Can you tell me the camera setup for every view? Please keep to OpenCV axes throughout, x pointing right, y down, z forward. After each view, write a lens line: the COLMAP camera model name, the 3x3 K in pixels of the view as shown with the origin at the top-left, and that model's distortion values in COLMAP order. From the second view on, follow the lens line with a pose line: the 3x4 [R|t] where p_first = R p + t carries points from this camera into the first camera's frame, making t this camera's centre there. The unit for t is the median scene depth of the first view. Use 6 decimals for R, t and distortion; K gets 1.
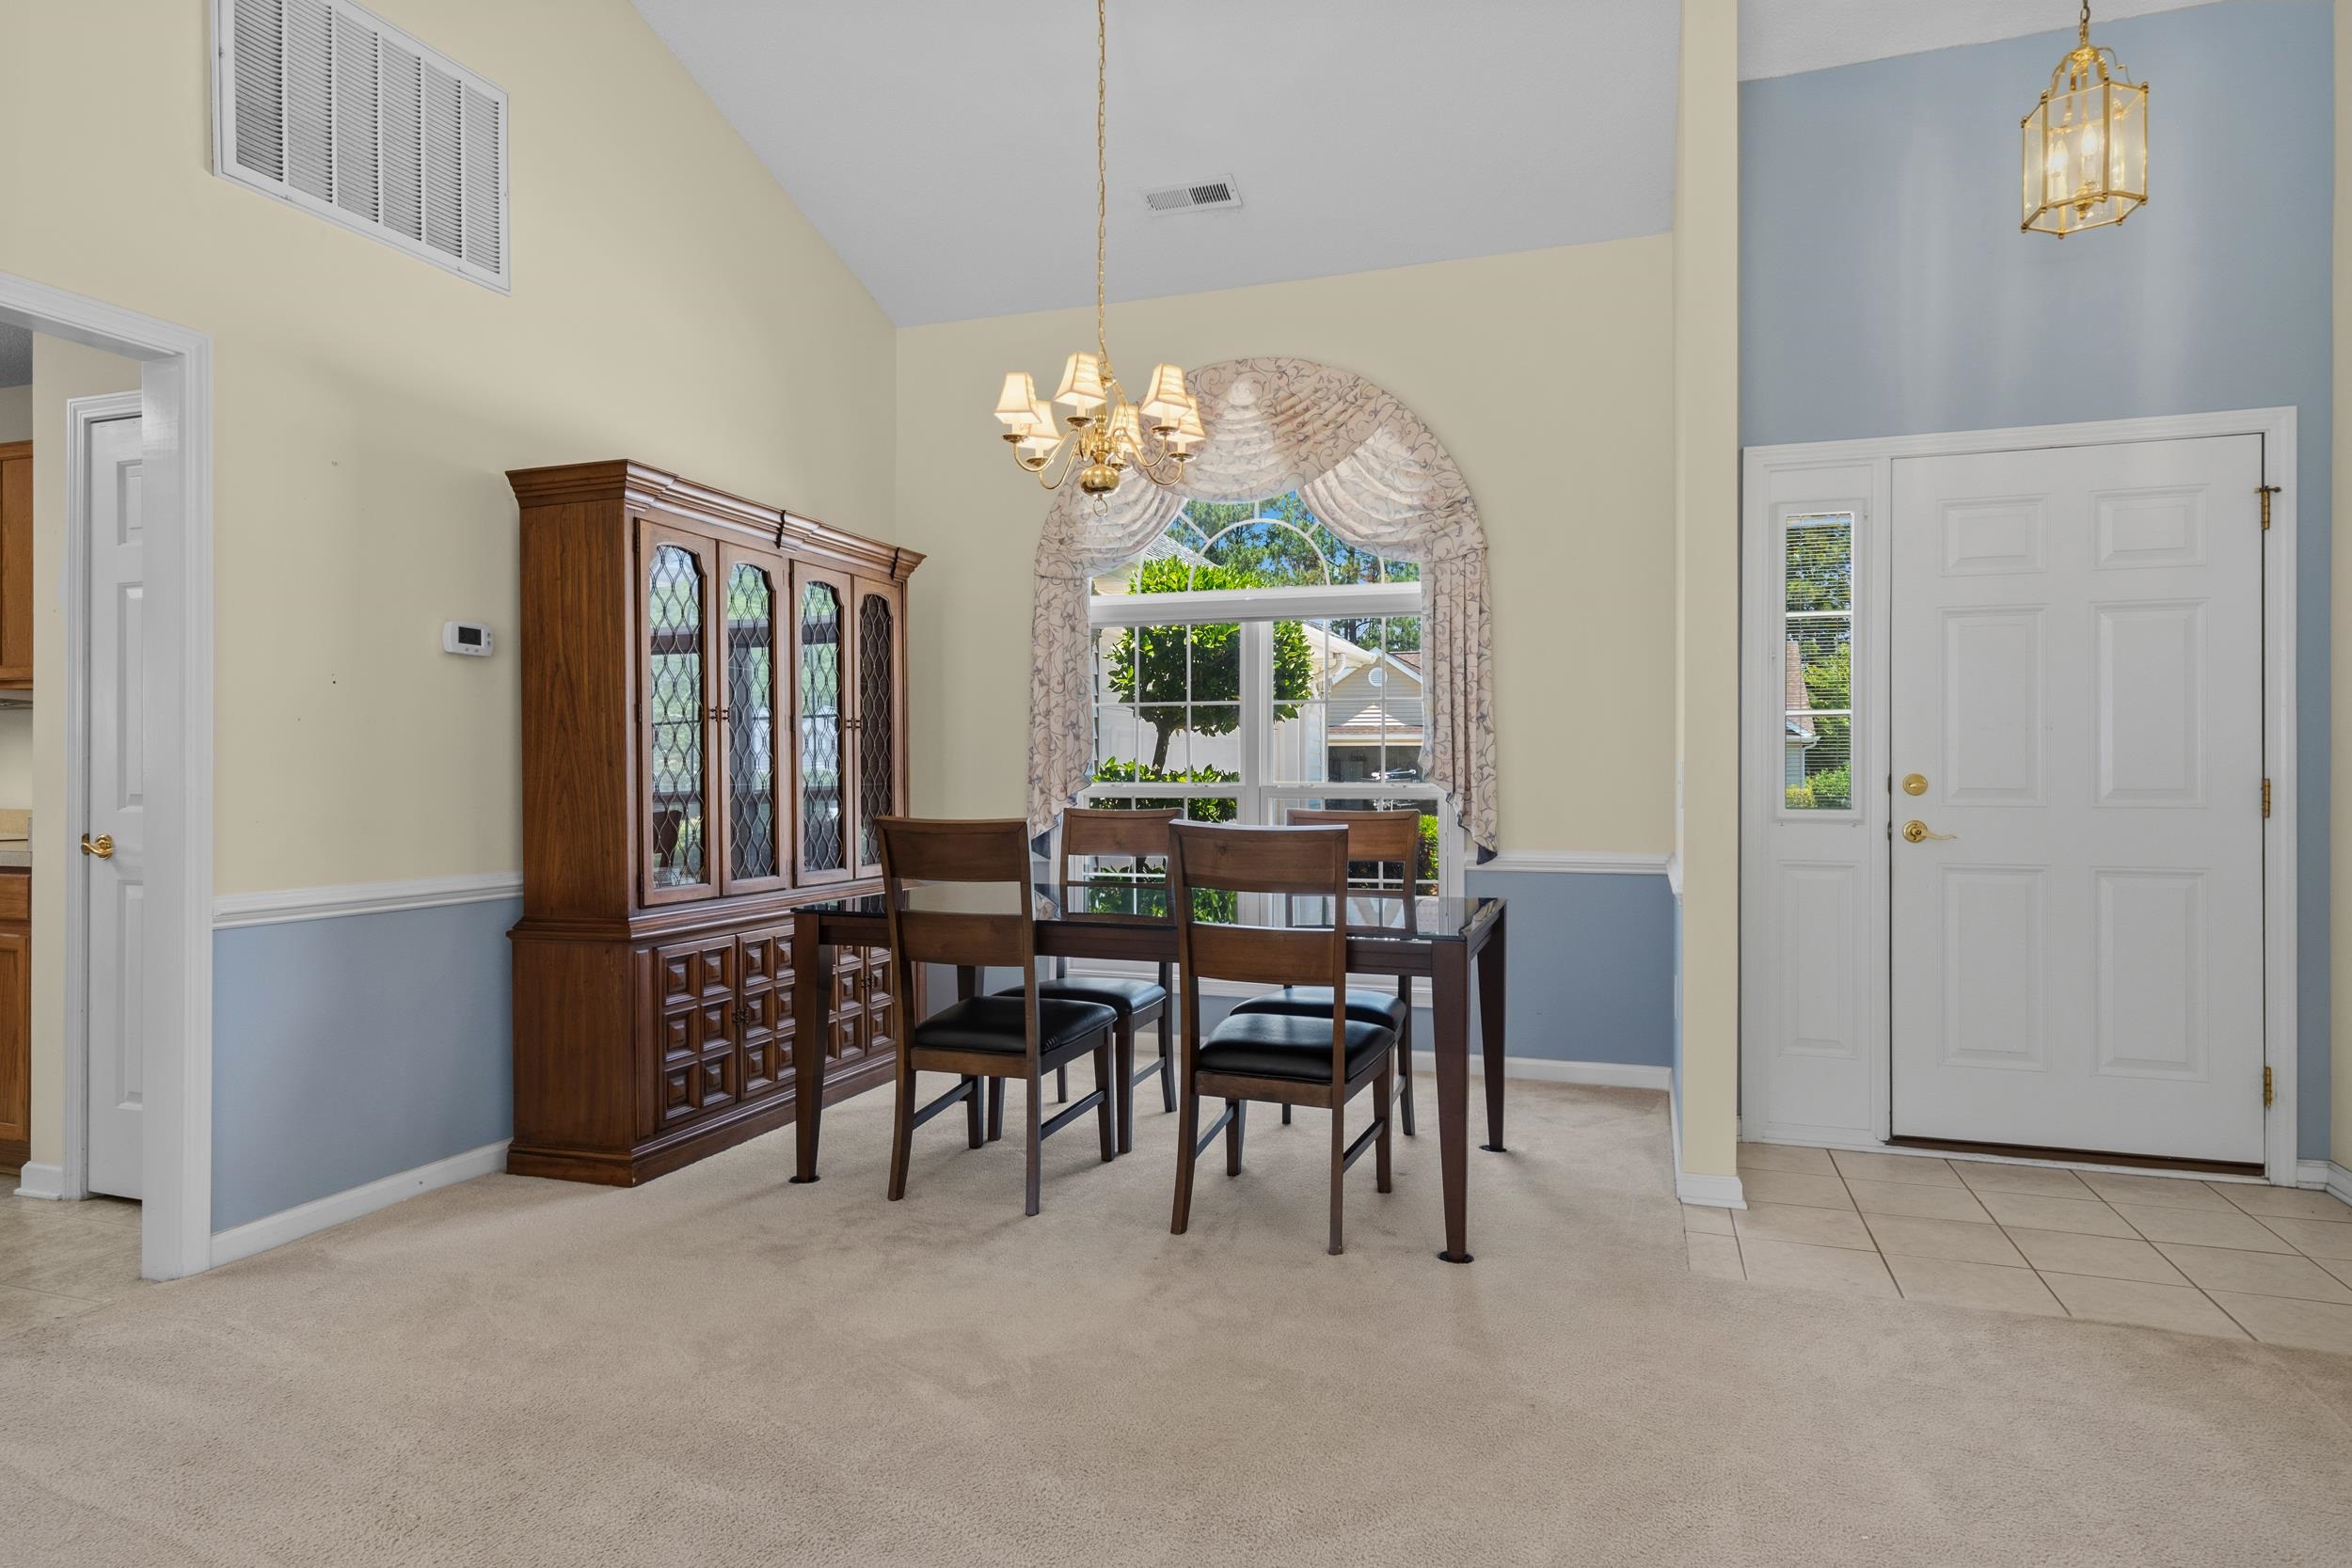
lens RADIAL K [[1327.2, 0, 1167.9], [0, 1327.2, 769.9], [0, 0, 1]] dist [0.006949, -0.001279]
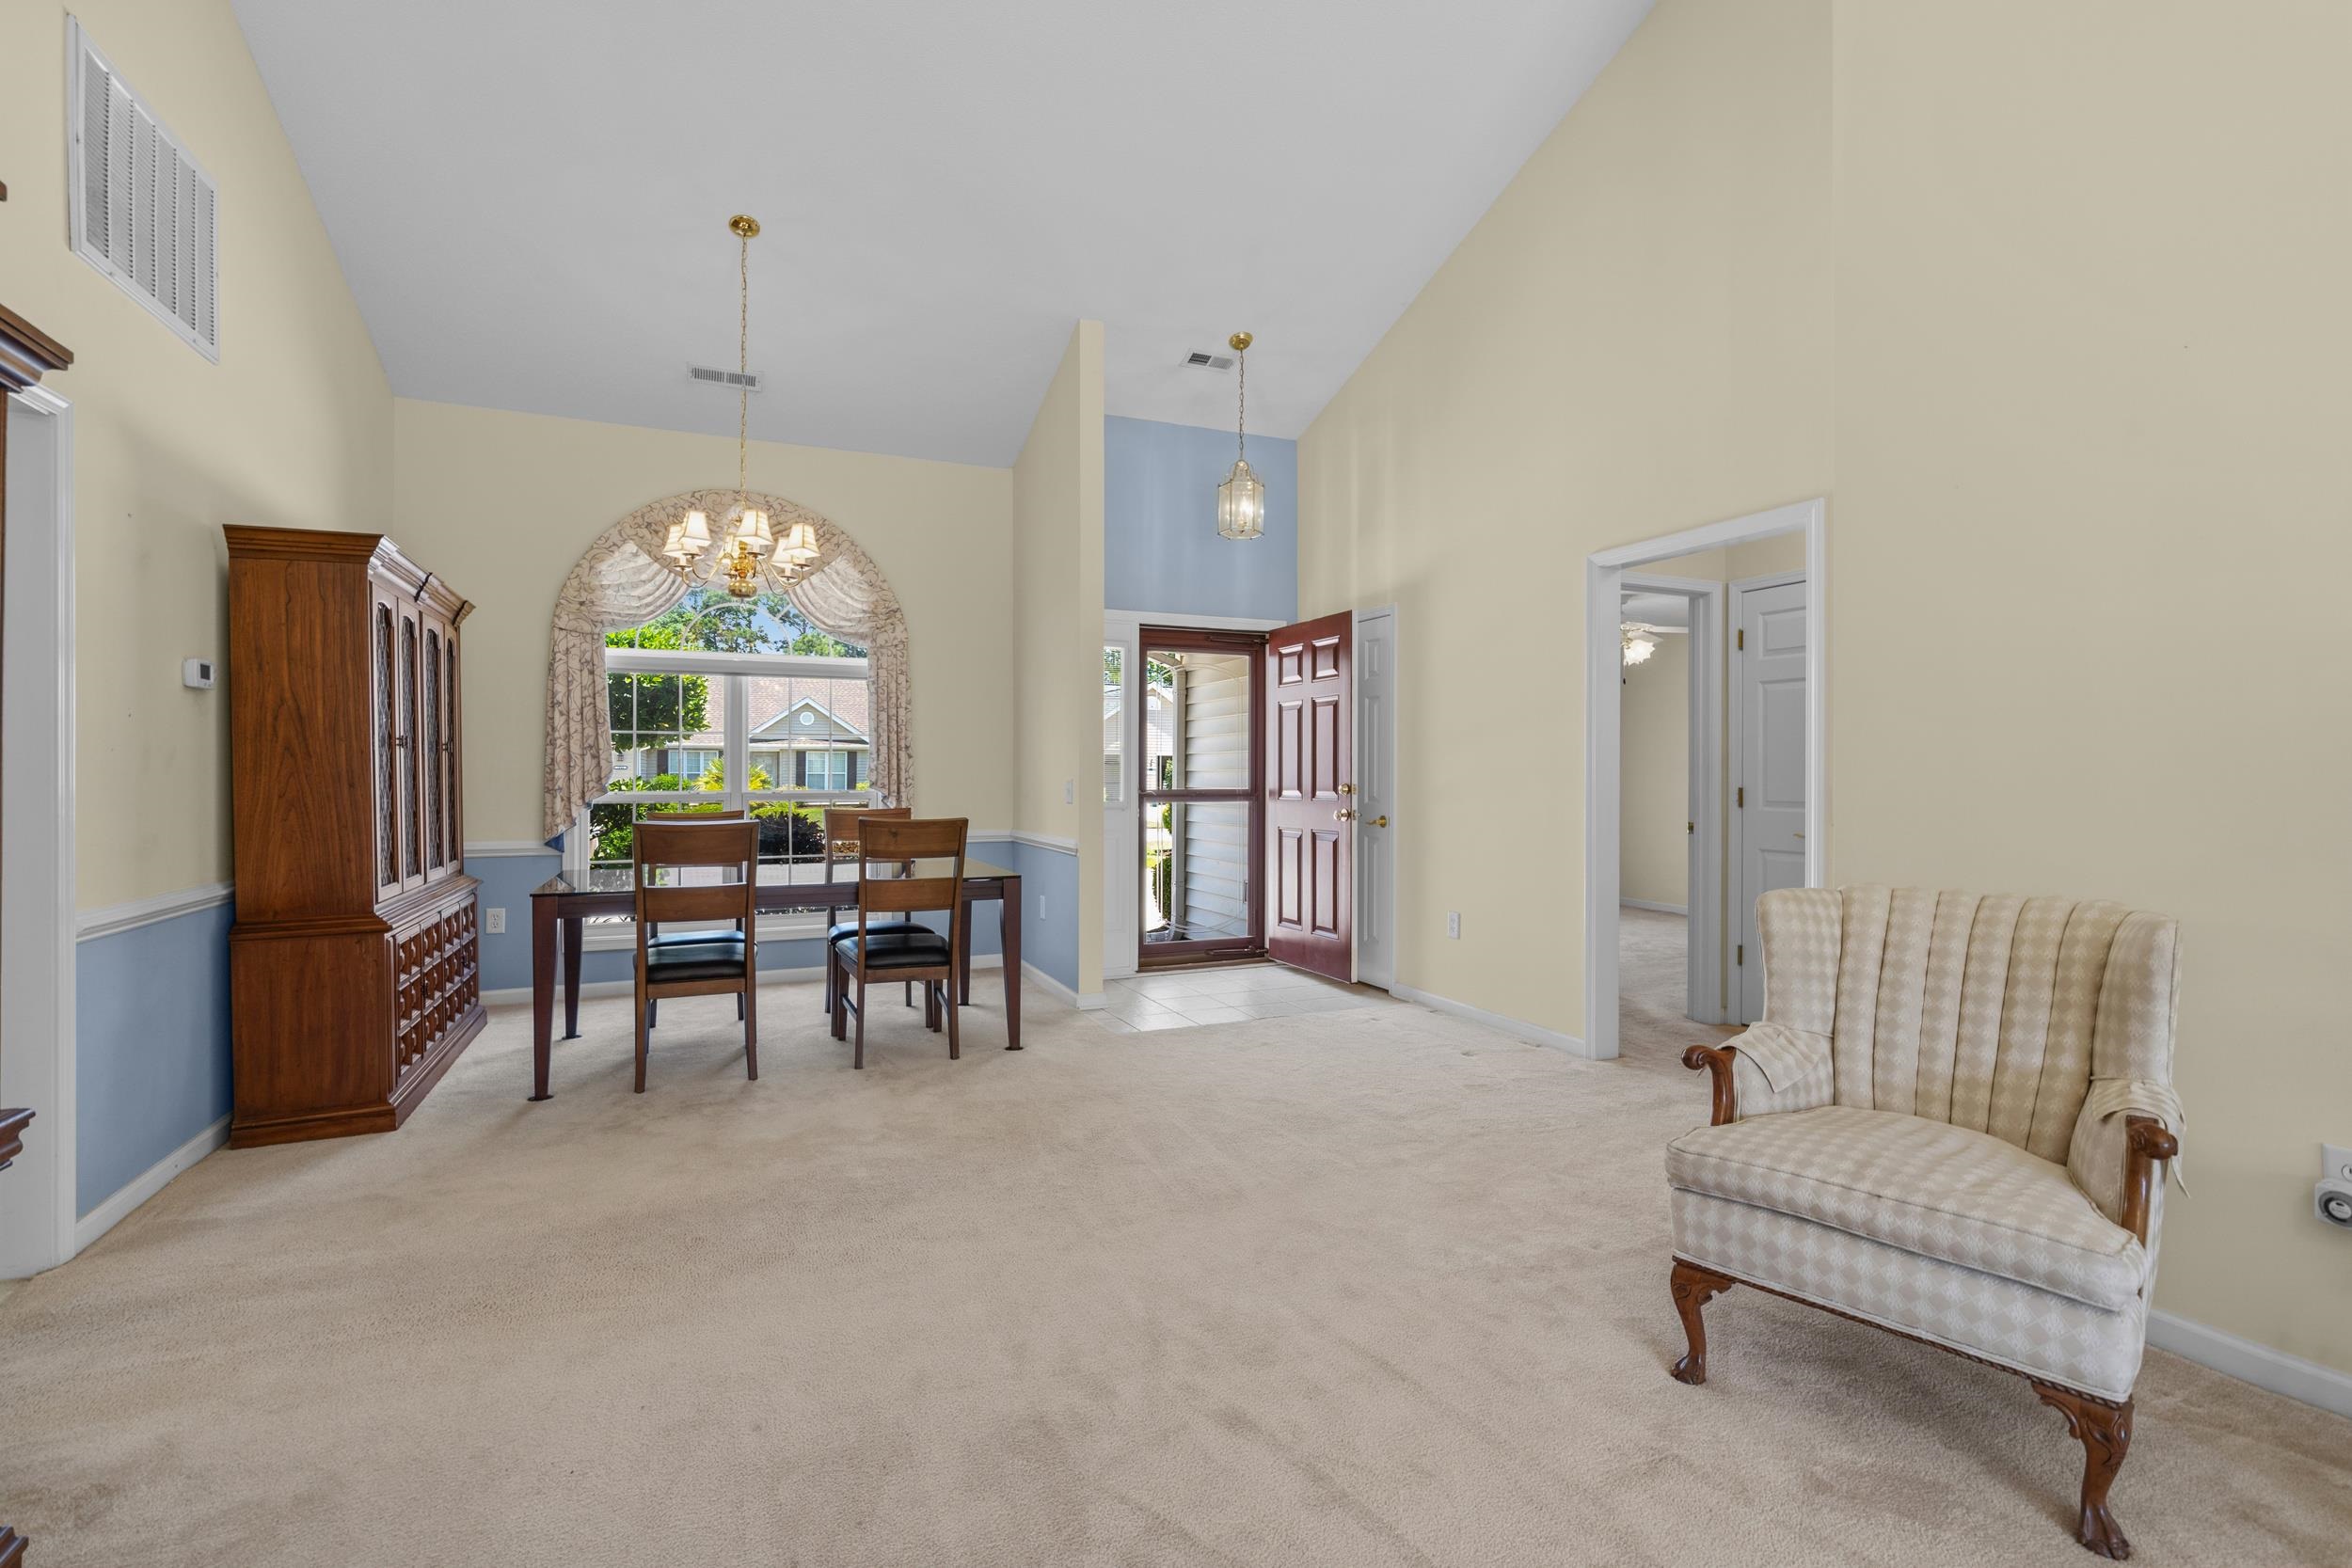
lens RADIAL K [[1063.6, 0, 1175.8], [0, 1063.6, 766.9], [0, 0, 1]] dist [-0.005030, 0.001984]
pose [[0.730658, 0.002381, 0.682739, -0.520849], [-0.001423, 0.999997, -0.001963, -0.019596], [-0.682742, 0.000463, 0.730660, -0.197600]]
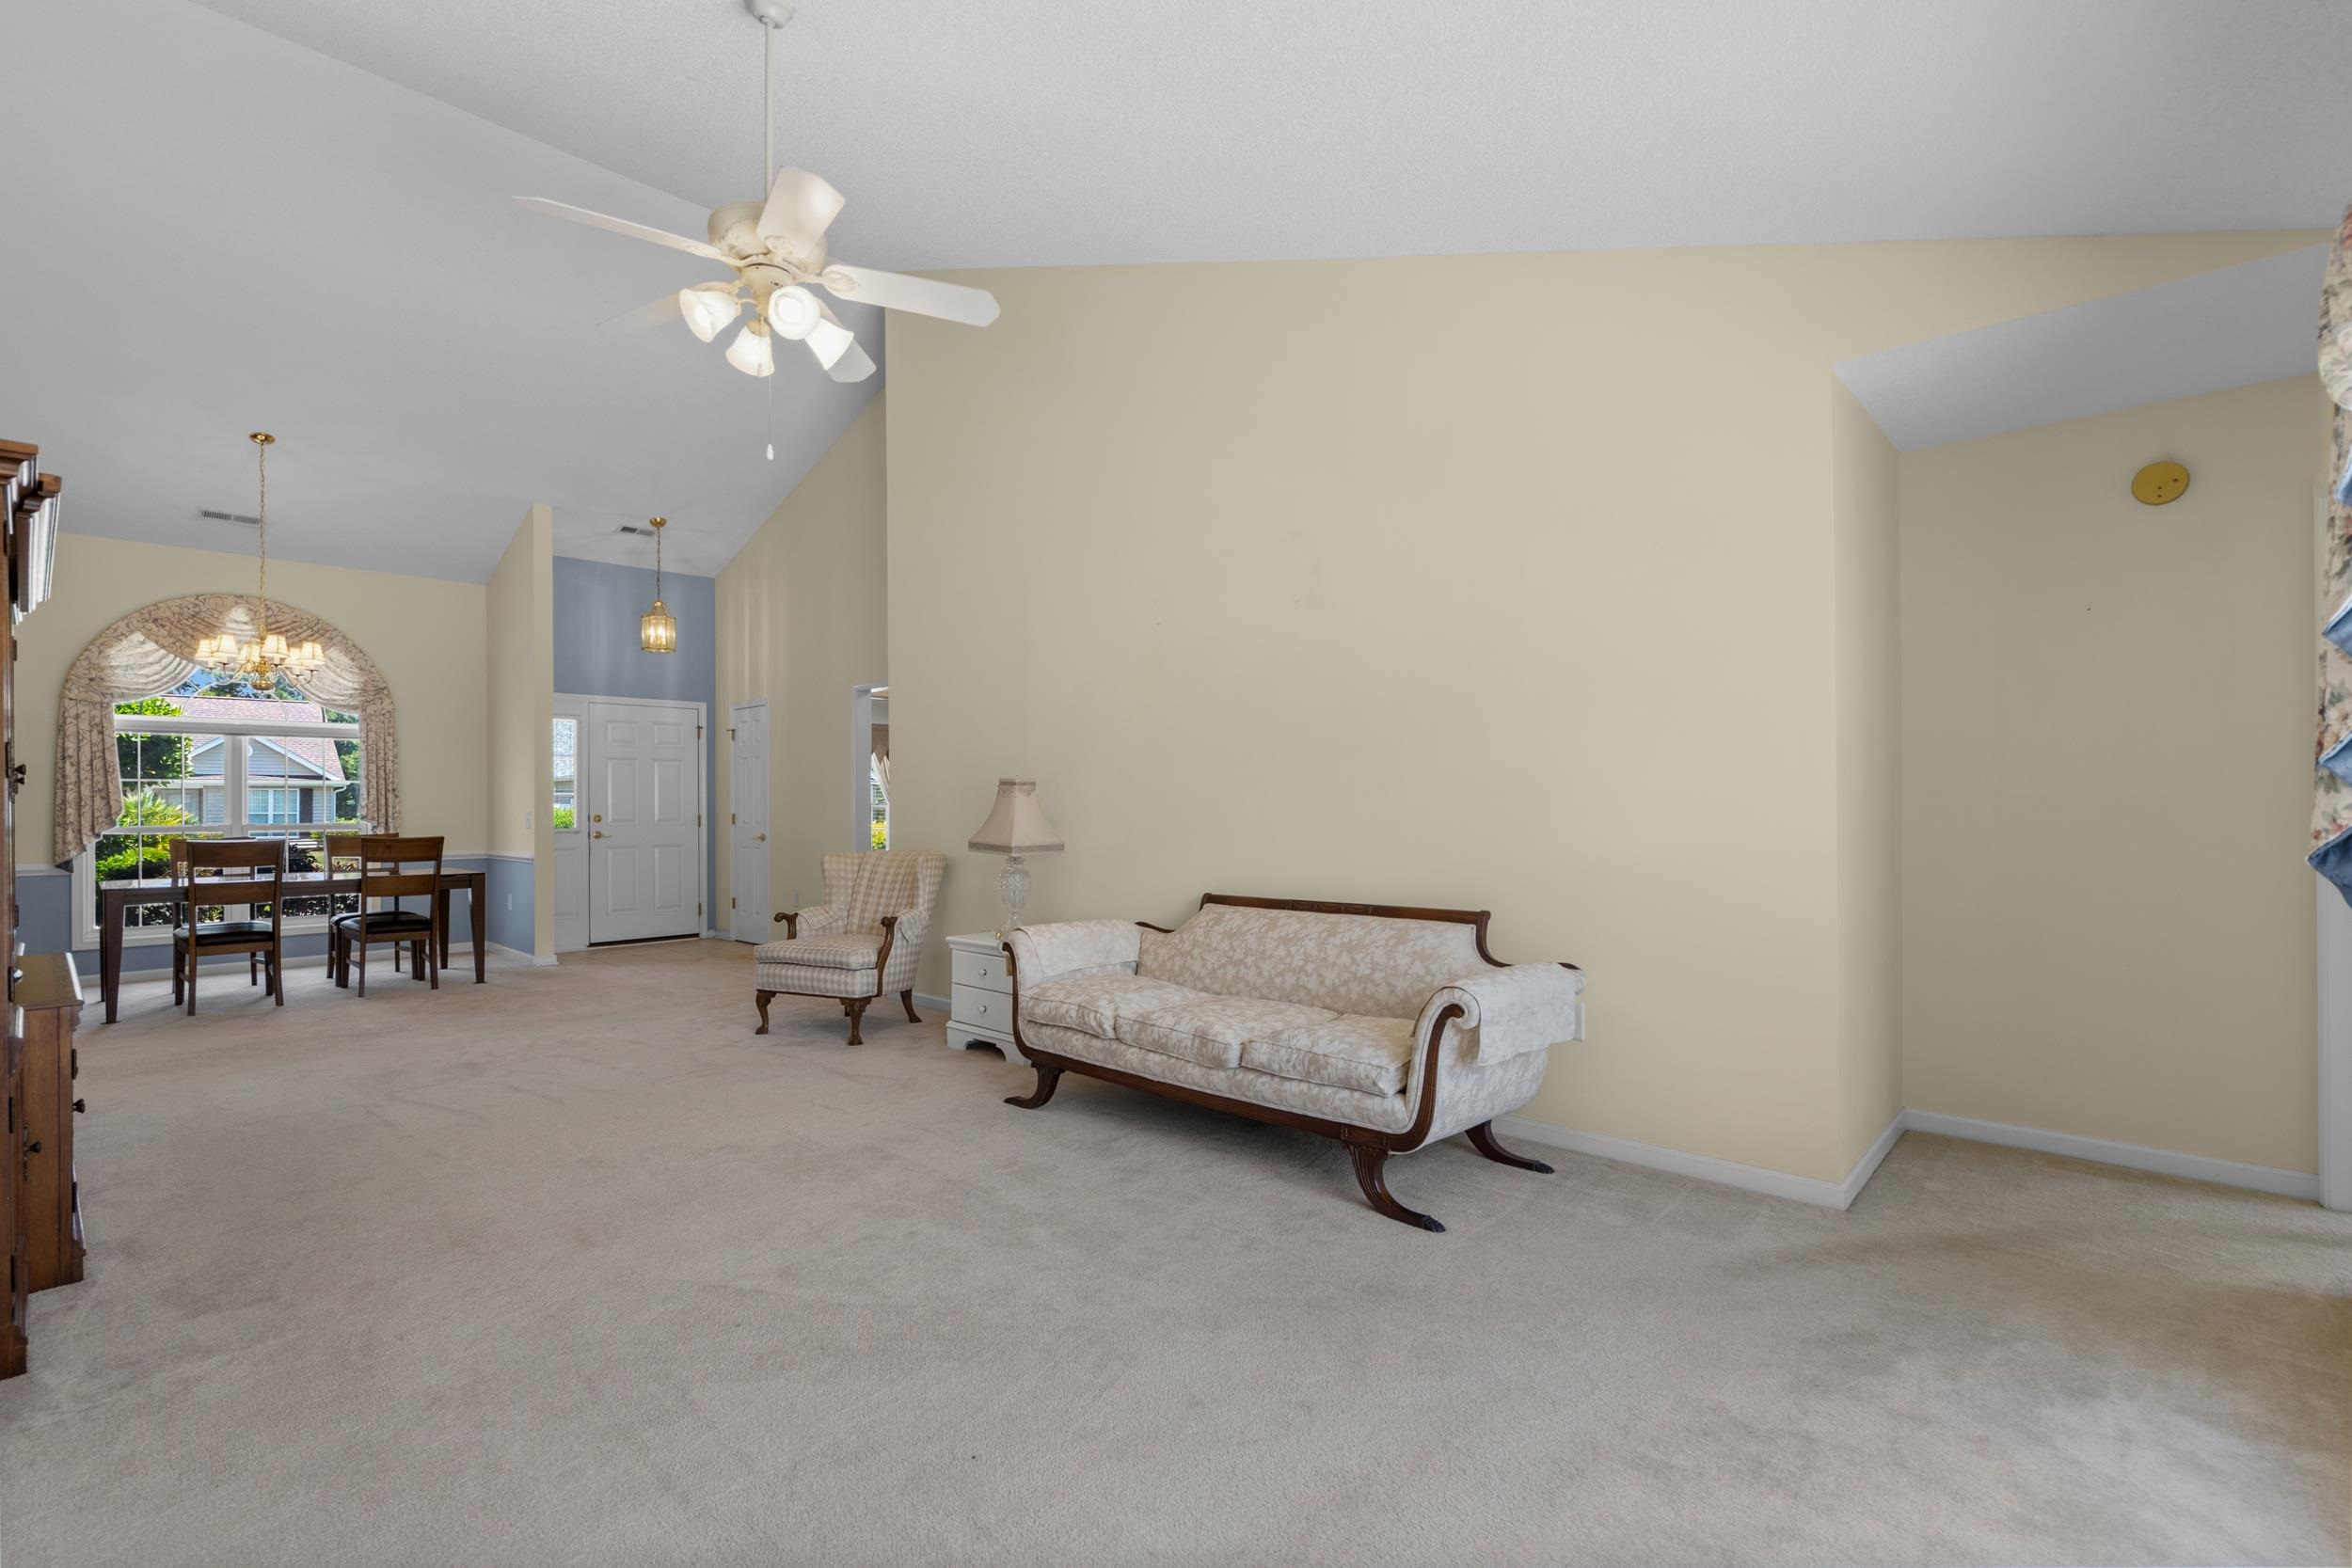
lens RADIAL K [[1063.6, 0, 1174.2], [0, 1063.6, 801.7], [0, 0, 1]] dist [-0.005030, 0.001984]
pose [[0.410059, -0.000901, 0.912059, -1.058900], [0.005107, 0.999986, -0.001308, -0.016553], [-0.912045, 0.005194, 0.410057, -1.113453]]
